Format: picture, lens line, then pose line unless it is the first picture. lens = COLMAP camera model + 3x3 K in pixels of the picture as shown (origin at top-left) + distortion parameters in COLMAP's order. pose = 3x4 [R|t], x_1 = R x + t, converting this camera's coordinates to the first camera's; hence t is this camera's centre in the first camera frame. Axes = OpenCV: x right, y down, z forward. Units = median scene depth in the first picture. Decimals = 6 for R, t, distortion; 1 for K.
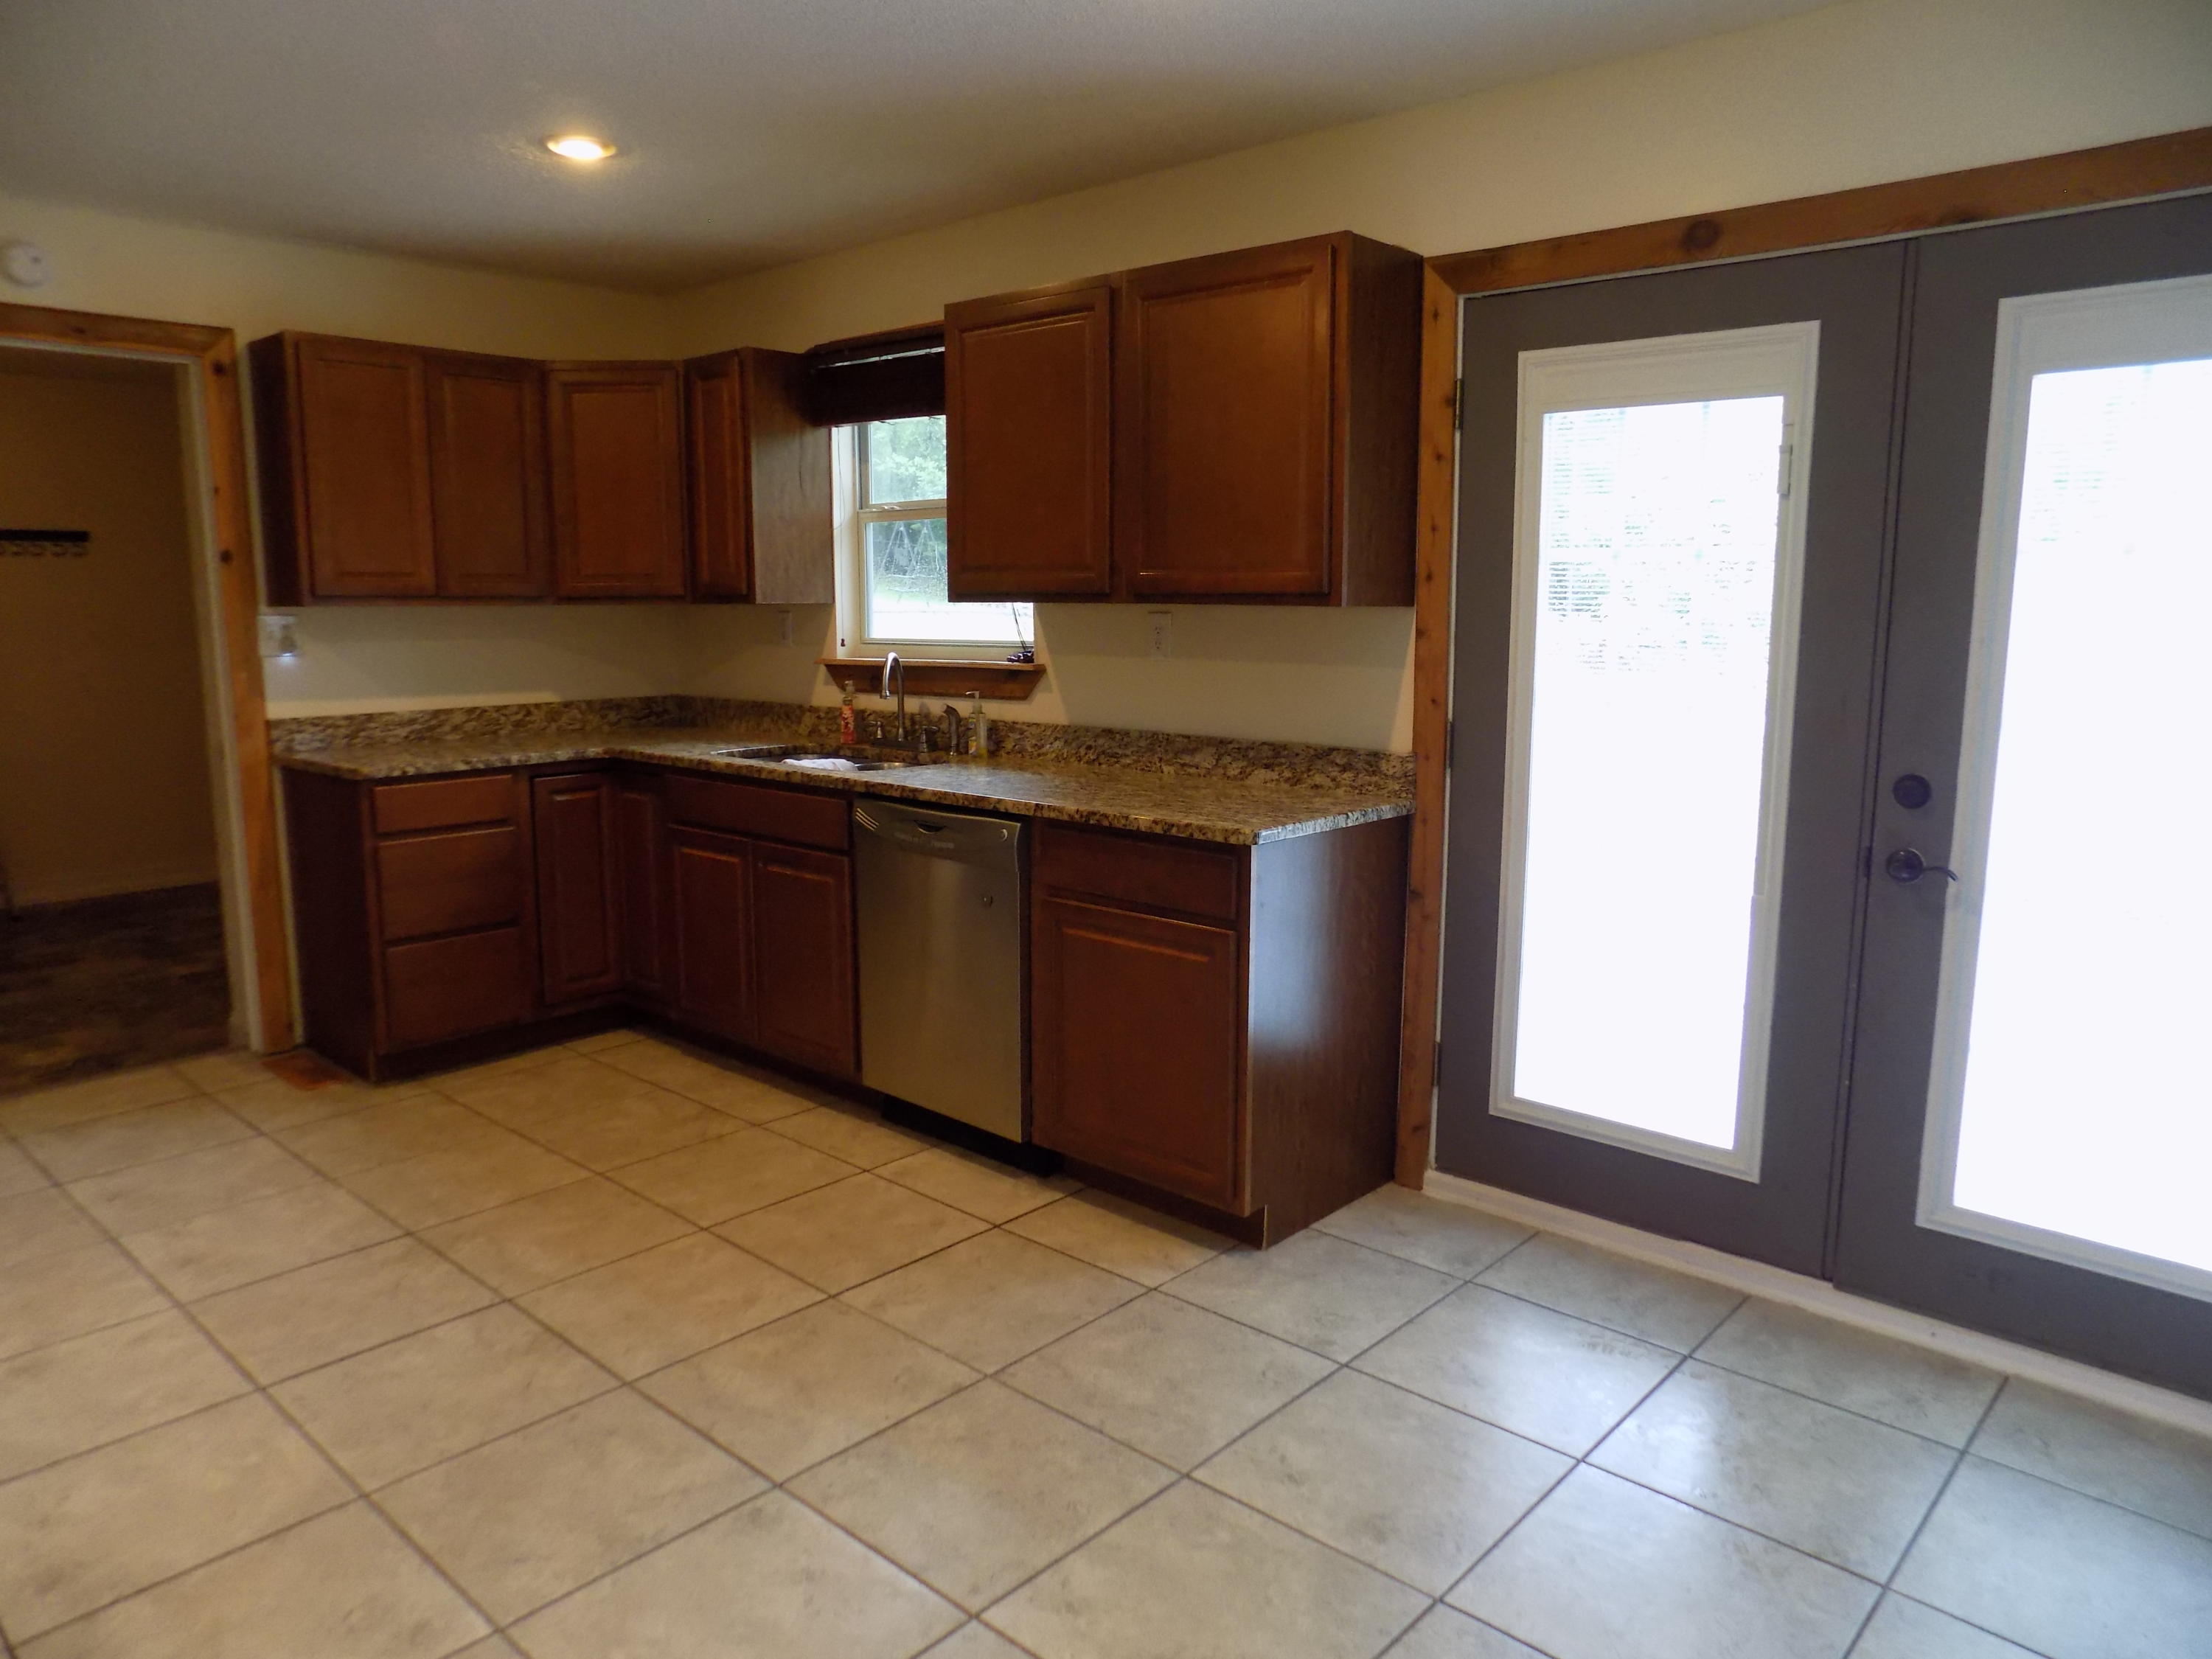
lens RADIAL K [[1499.1, 0, 1105.1], [0, 1499.1, 818.6], [0, 0, 1]] dist [-0.071173, 0.071394]
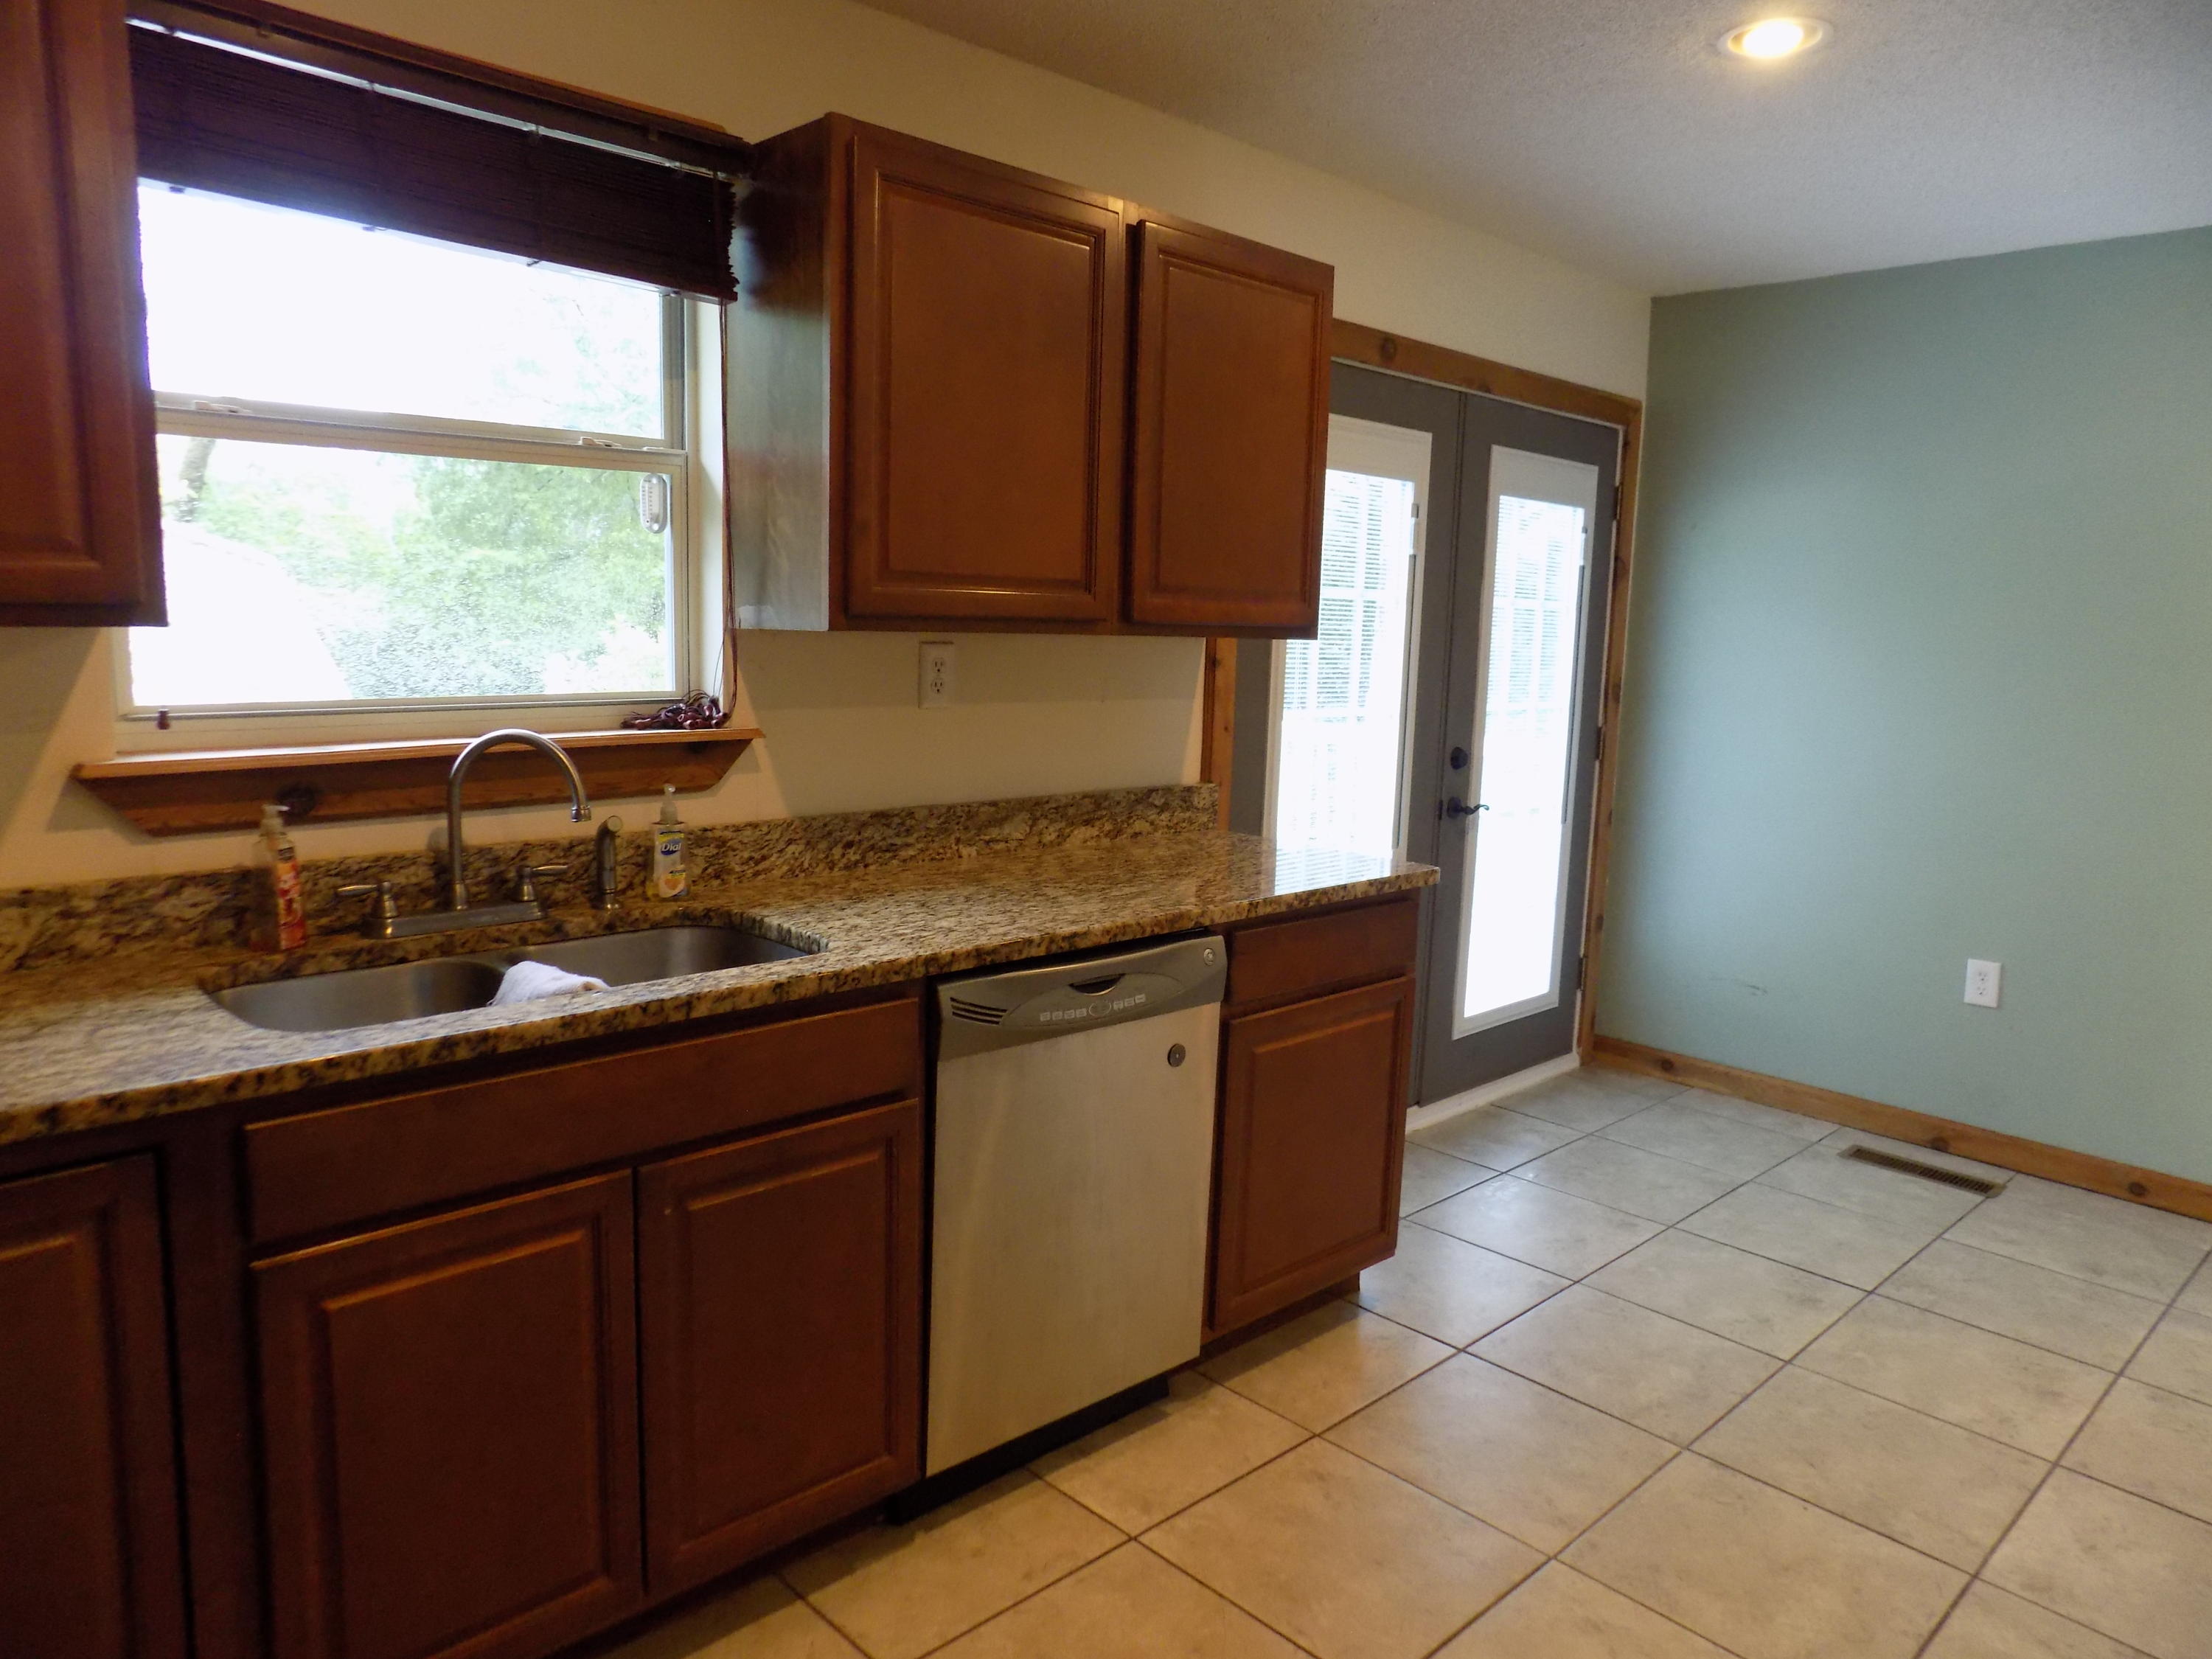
lens RADIAL K [[1499.1, 0, 1105.1], [0, 1499.1, 818.6], [0, 0, 1]] dist [-0.071173, 0.071394]
pose [[0.062569, -0.135330, 0.988823, -0.704461], [0.118327, 0.984782, 0.127289, -0.138663], [-0.991001, 0.109040, 0.077630, 0.886286]]
